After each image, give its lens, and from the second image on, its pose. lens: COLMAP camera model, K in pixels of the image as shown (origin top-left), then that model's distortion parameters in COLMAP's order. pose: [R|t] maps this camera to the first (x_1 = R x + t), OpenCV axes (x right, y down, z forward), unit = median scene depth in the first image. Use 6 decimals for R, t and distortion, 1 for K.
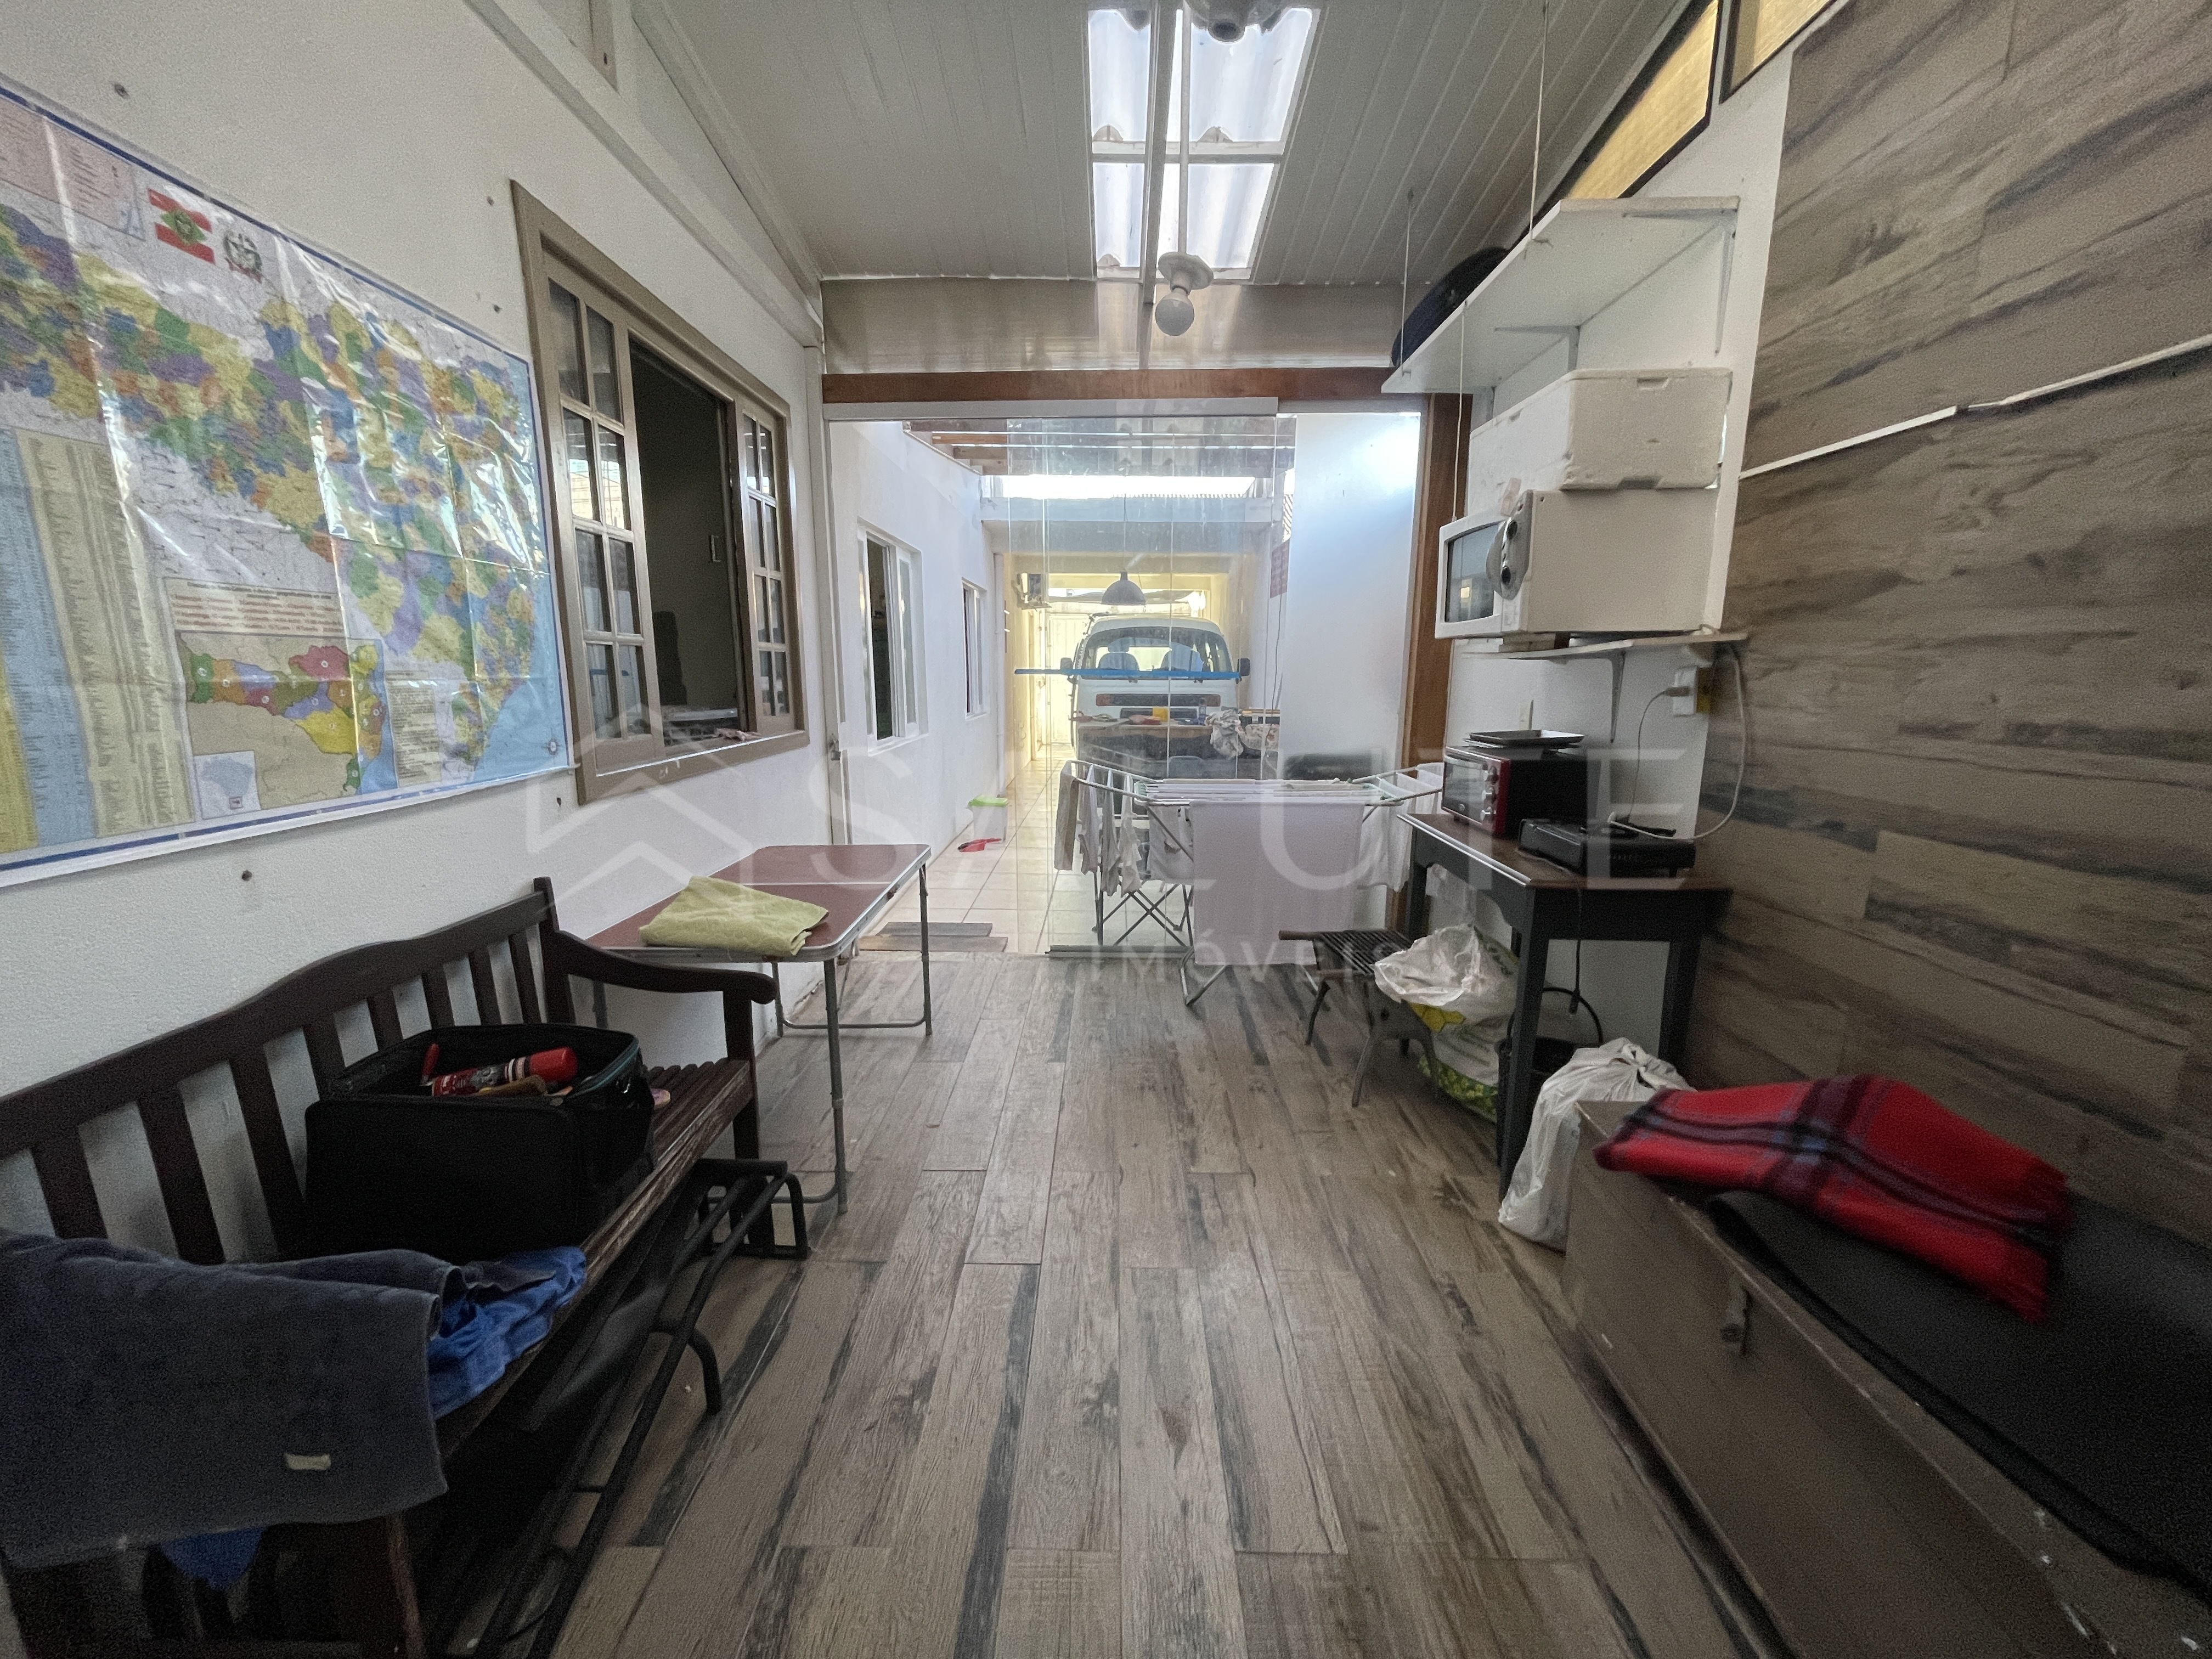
lens RADIAL K [[892.1, 0, 1094.5], [0, 892.1, 839.3], [0, 0, 1]] dist [-0.001083, 0.000753]
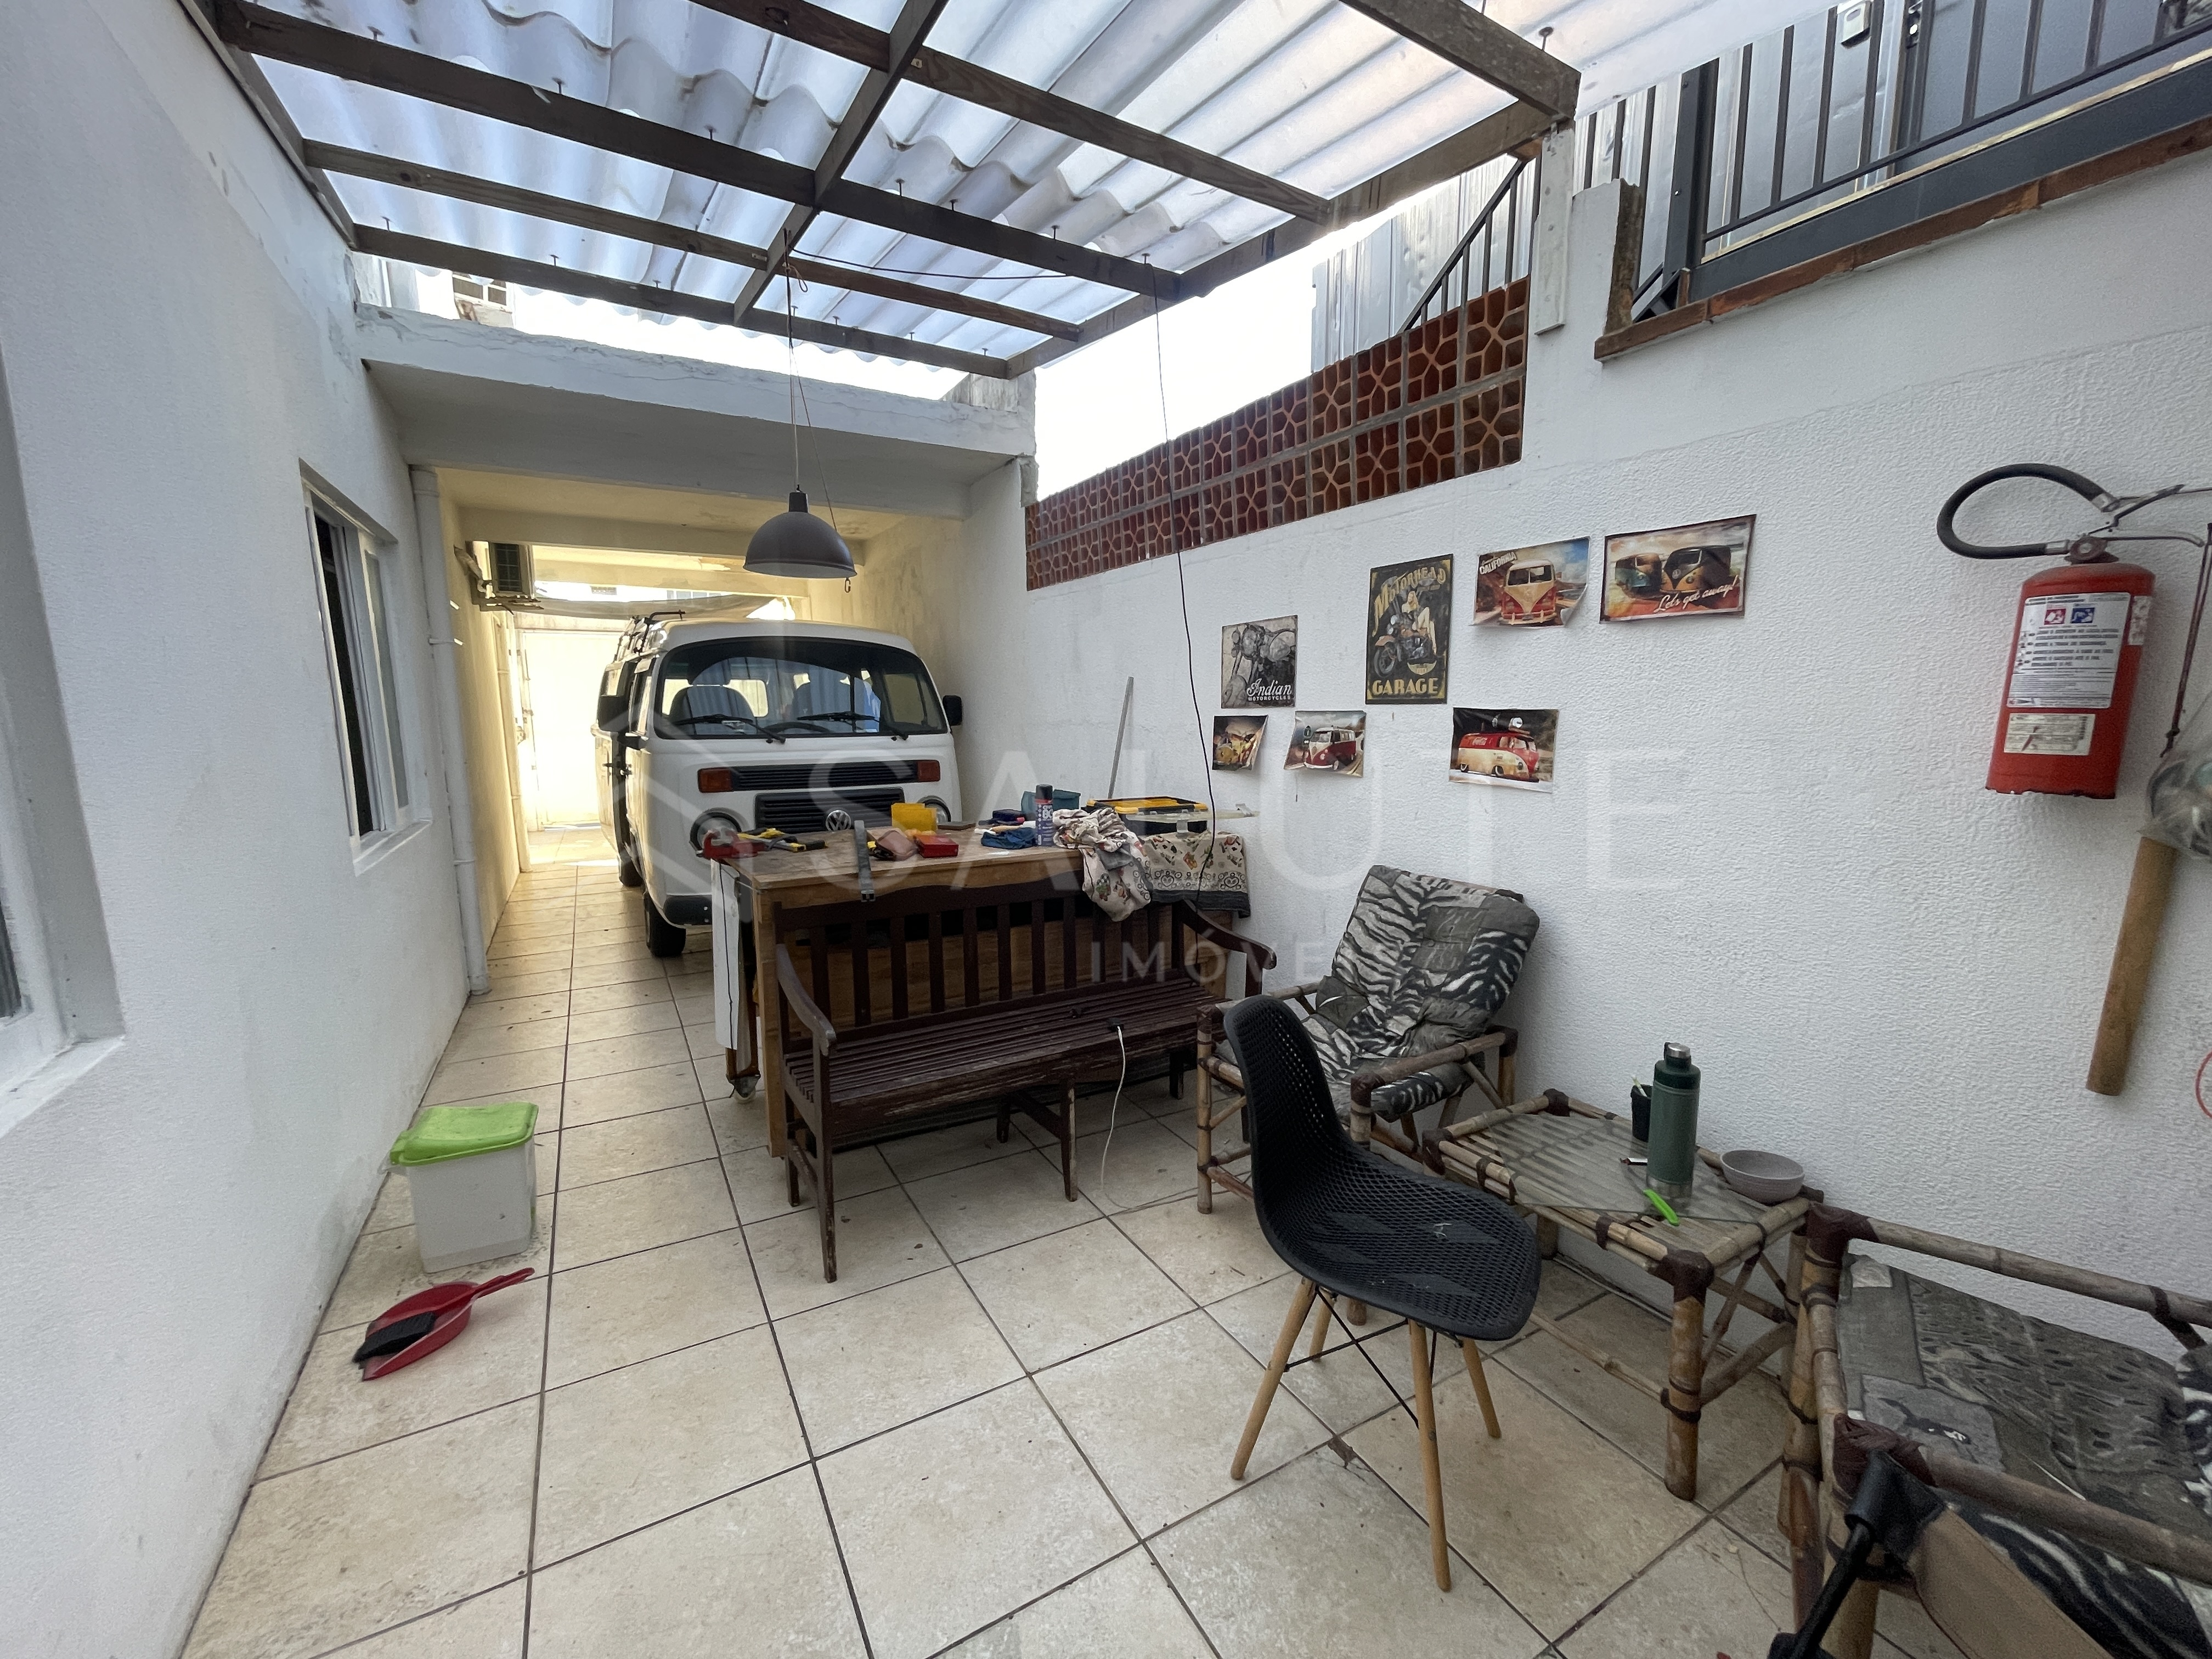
lens RADIAL K [[892.1, 0, 1111.5], [0, 892.1, 835.0], [0, 0, 1]] dist [-0.001083, 0.000753]
pose [[0.854188, -0.084988, 0.512971, -0.060485], [0.108920, 0.993910, -0.016703, -0.097581], [-0.508427, 0.070140, 0.858243, 0.481963]]
